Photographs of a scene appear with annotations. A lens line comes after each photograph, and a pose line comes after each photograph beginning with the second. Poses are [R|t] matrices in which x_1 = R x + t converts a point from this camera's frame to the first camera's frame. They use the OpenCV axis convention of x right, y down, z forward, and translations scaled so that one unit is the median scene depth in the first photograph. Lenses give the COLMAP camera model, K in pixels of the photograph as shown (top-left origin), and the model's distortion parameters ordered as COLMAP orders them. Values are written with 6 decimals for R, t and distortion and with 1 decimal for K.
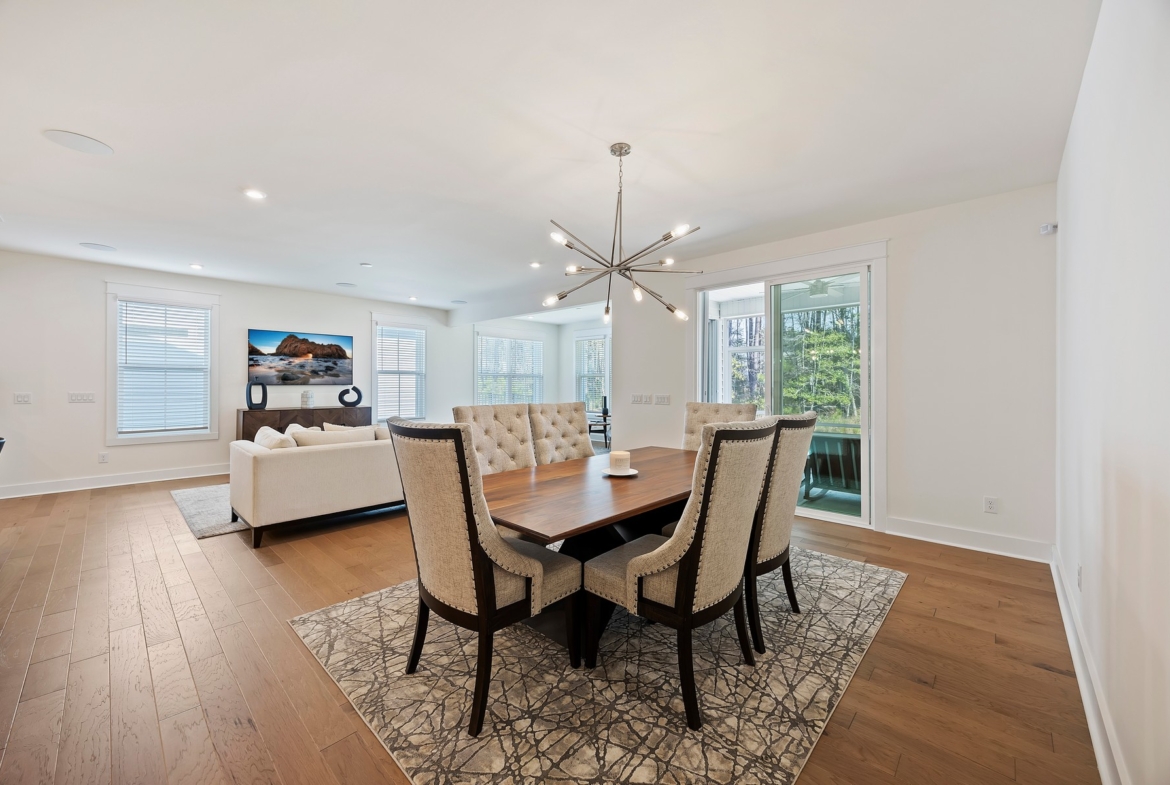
lens RADIAL K [[447.8, 0, 588.6], [0, 447.8, 386.9], [0, 0, 1]] dist [-0.008519, 0.000214]
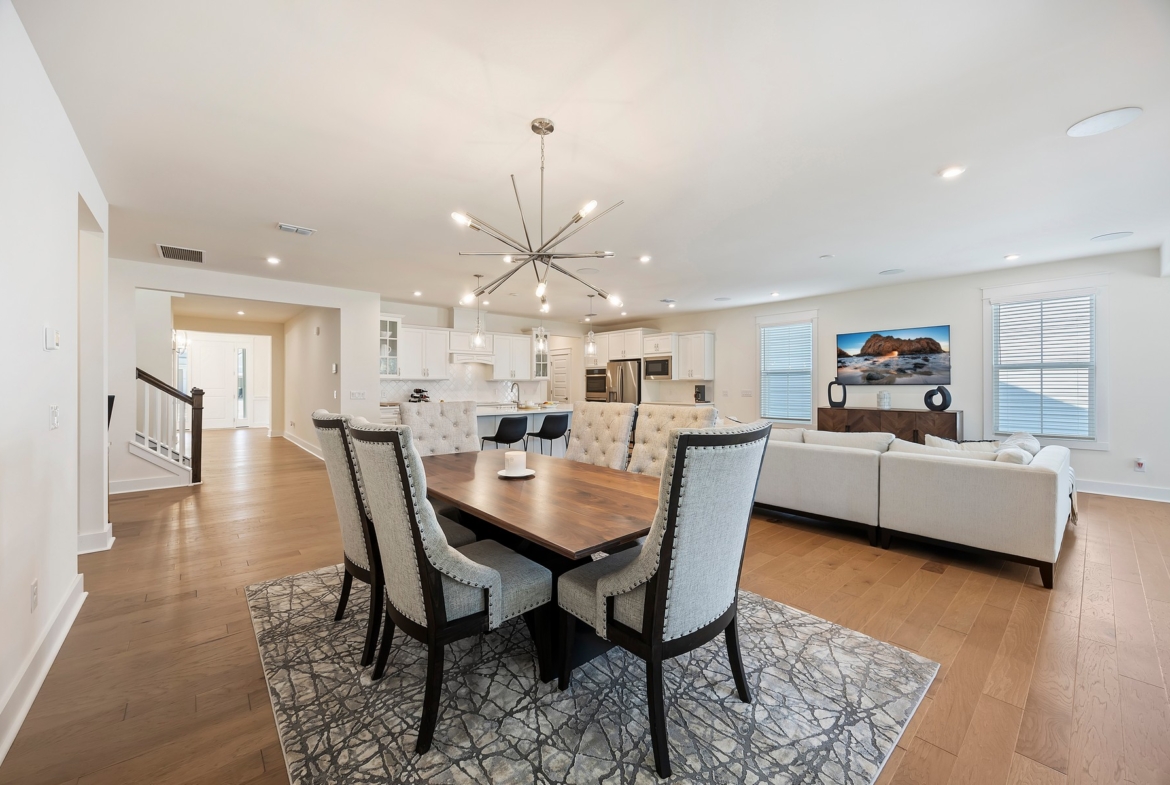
lens RADIAL K [[447.8, 0, 586.7], [0, 447.8, 394.5], [0, 0, 1]] dist [-0.008519, 0.000214]
pose [[-0.100493, 0.017792, -0.994779, 0.382581], [-0.001774, 0.999835, 0.018062, 0.000153], [0.994936, 0.003579, -0.100444, 0.469378]]
